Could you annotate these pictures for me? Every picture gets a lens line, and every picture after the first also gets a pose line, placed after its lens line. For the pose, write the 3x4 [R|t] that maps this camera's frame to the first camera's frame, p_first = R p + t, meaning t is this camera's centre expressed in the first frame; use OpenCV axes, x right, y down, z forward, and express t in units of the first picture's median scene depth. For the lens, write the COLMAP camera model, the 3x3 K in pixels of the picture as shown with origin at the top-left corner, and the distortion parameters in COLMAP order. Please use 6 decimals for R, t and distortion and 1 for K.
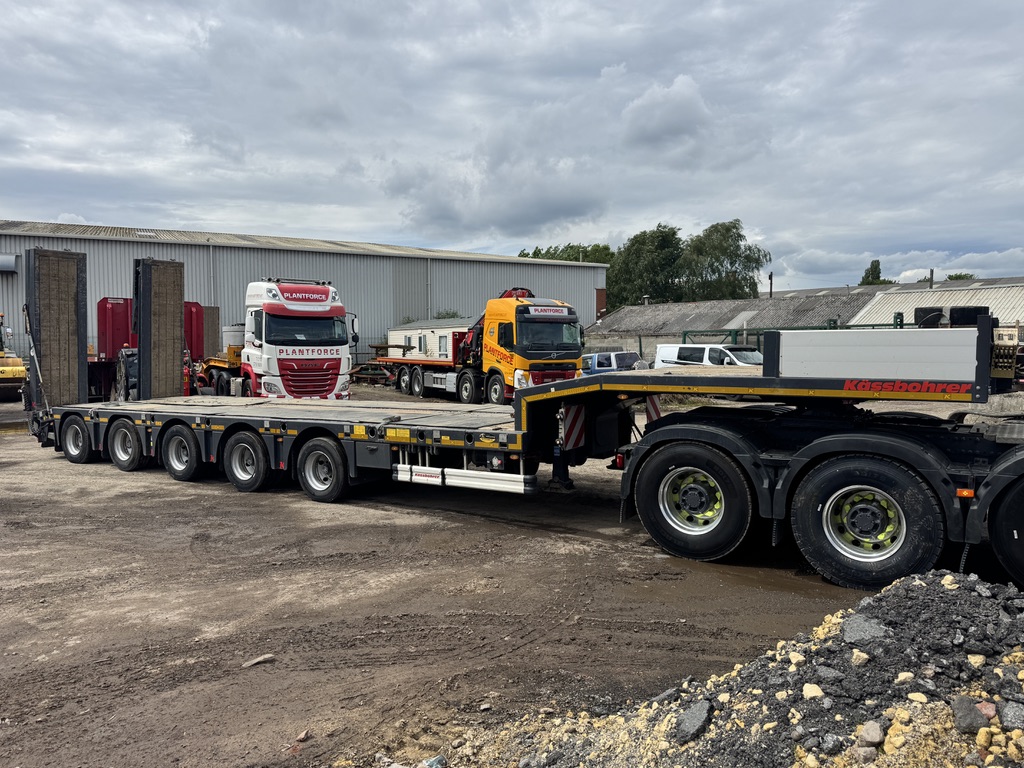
lens RADIAL K [[748.5, 0, 512.0], [0, 748.5, 384.0], [0, 0, 1]] dist [0.136157, -0.193267]
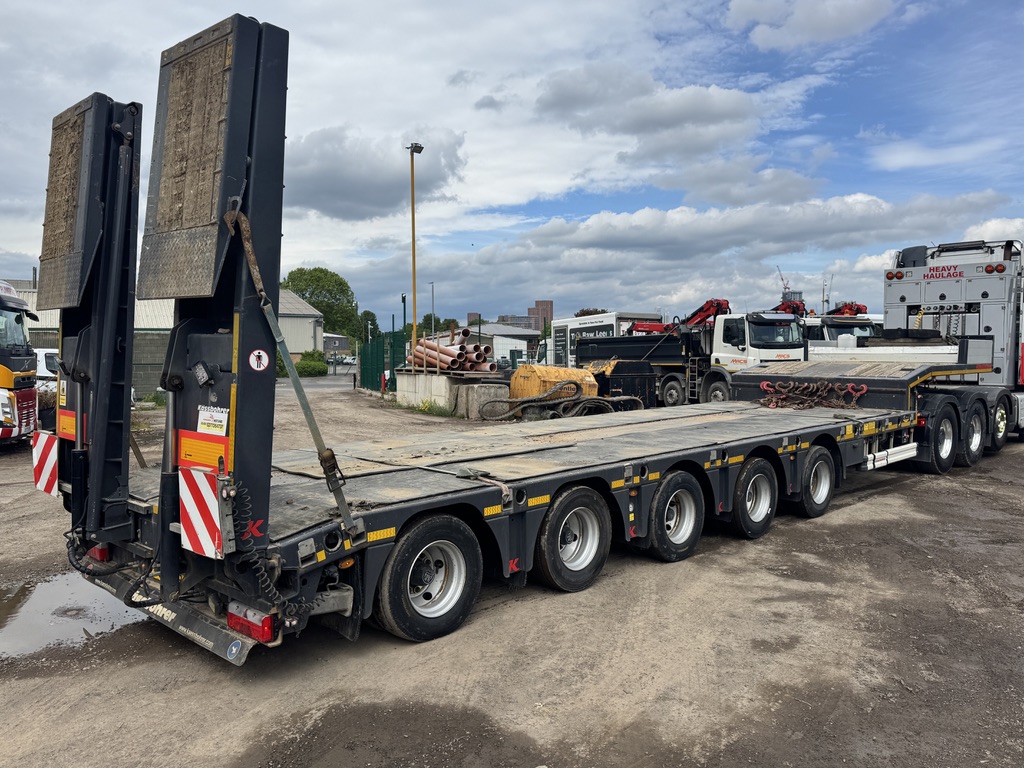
lens RADIAL K [[813.4, 0, 518.4], [0, 813.4, 382.2], [0, 0, 1]] dist [0.081342, -0.088628]
pose [[0.184437, -0.033210, 0.982283, -1.069183], [0.048599, 0.998515, 0.024634, -0.039085], [-0.981642, 0.043195, 0.185777, 0.967795]]
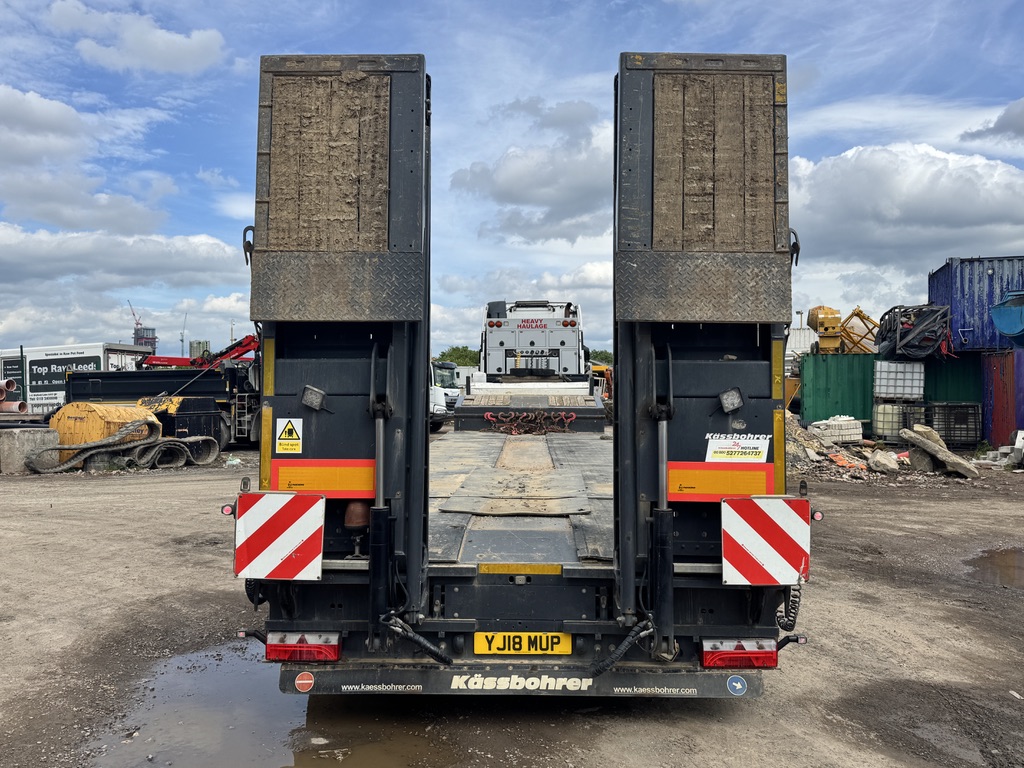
lens RADIAL K [[813.4, 0, 518.4], [0, 813.4, 382.2], [0, 0, 1]] dist [0.081342, -0.088628]
pose [[-0.553238, 0.011693, 0.832941, -0.968650], [0.044353, 0.998897, 0.015437, -0.060122], [-0.831842, 0.045484, -0.553146, 1.501371]]
